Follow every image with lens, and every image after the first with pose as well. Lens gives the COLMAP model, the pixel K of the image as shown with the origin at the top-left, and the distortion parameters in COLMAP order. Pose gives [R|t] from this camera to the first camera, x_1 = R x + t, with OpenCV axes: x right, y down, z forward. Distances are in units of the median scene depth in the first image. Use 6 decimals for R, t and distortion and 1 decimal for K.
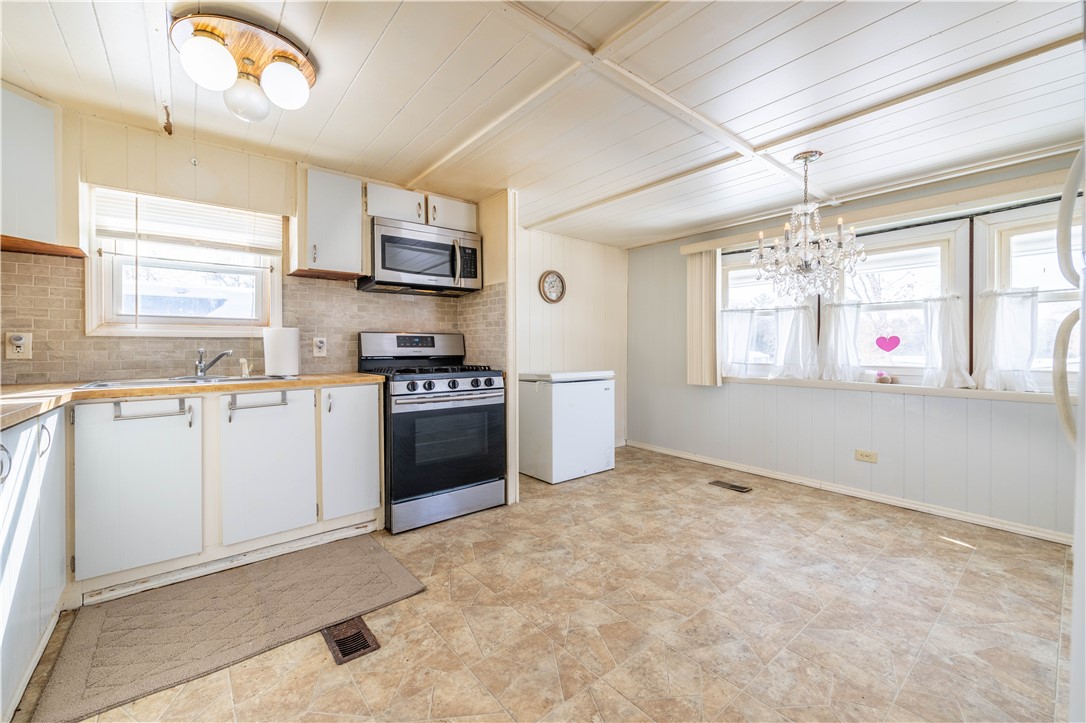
lens RADIAL K [[440.0, 0, 545.1], [0, 440.0, 343.1], [0, 0, 1]] dist [-0.000073, 0.000097]
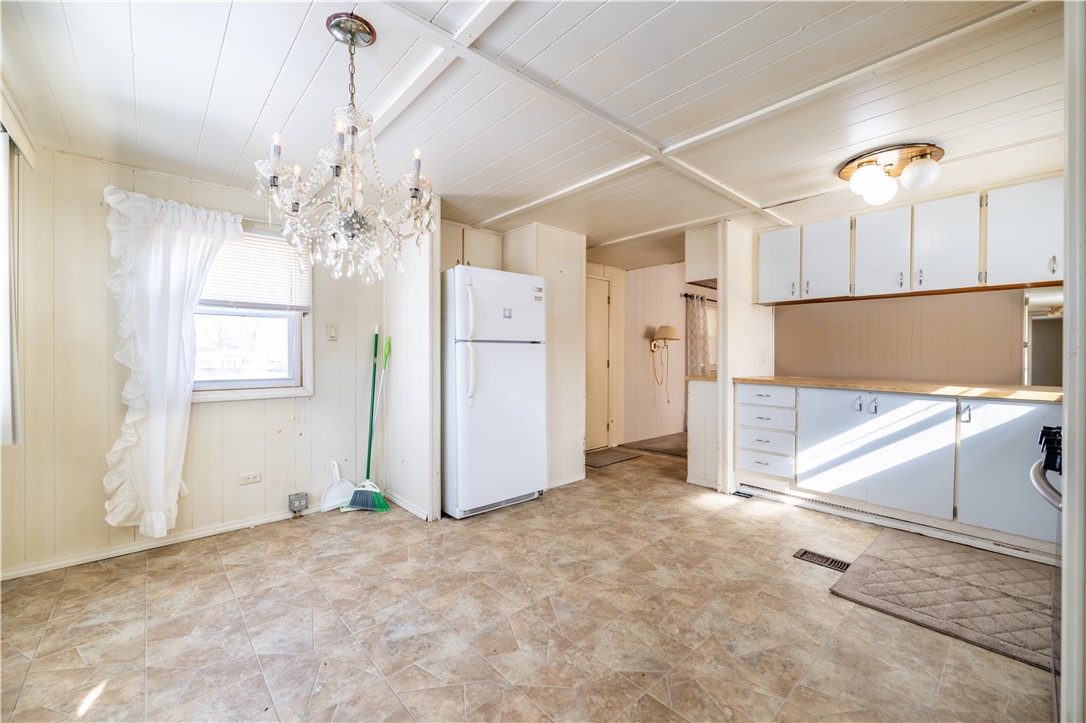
lens RADIAL K [[432.6, 0, 538.7], [0, 432.6, 359.0], [0, 0, 1]] dist [-0.000658, -0.000048]
pose [[-0.998842, -0.001358, -0.048095, 0.339664], [-0.001365, 0.999999, 0.000114, 0.005198], [0.048095, 0.000180, -0.998843, 1.438568]]
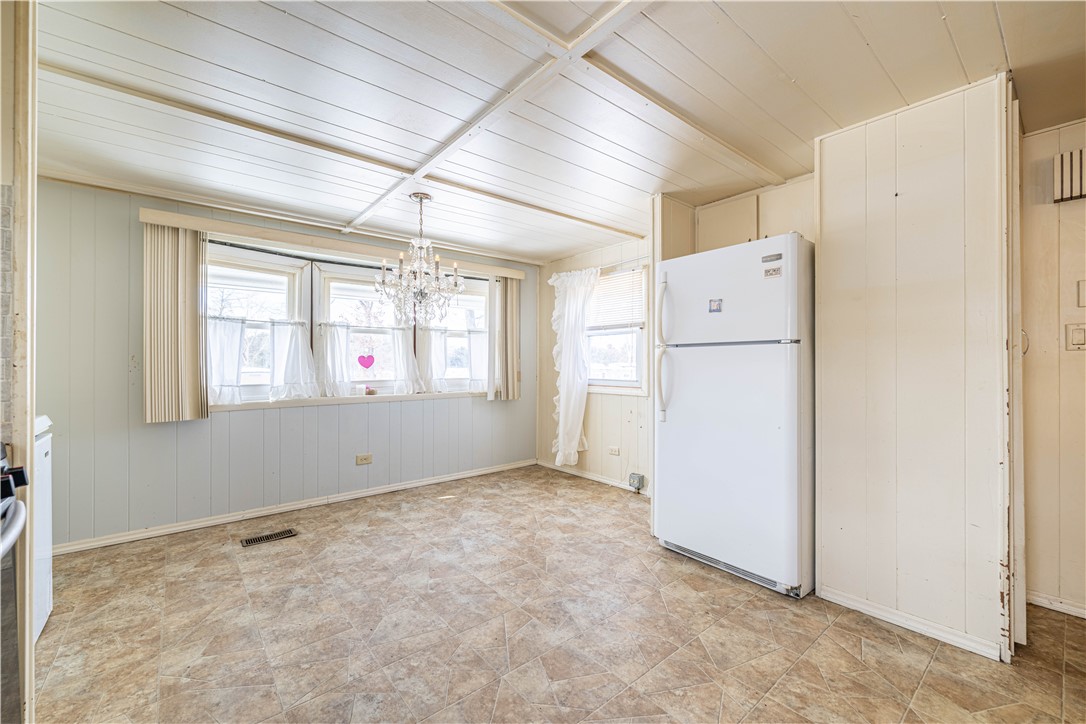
lens RADIAL K [[442.8, 0, 525.7], [0, 442.8, 359.5], [0, 0, 1]] dist [-0.000662, -0.000120]
pose [[0.006196, 0.003815, 0.999974, -0.493641], [-0.007629, 0.999964, -0.003768, -0.004001], [-0.999952, -0.007606, 0.006225, 0.660592]]
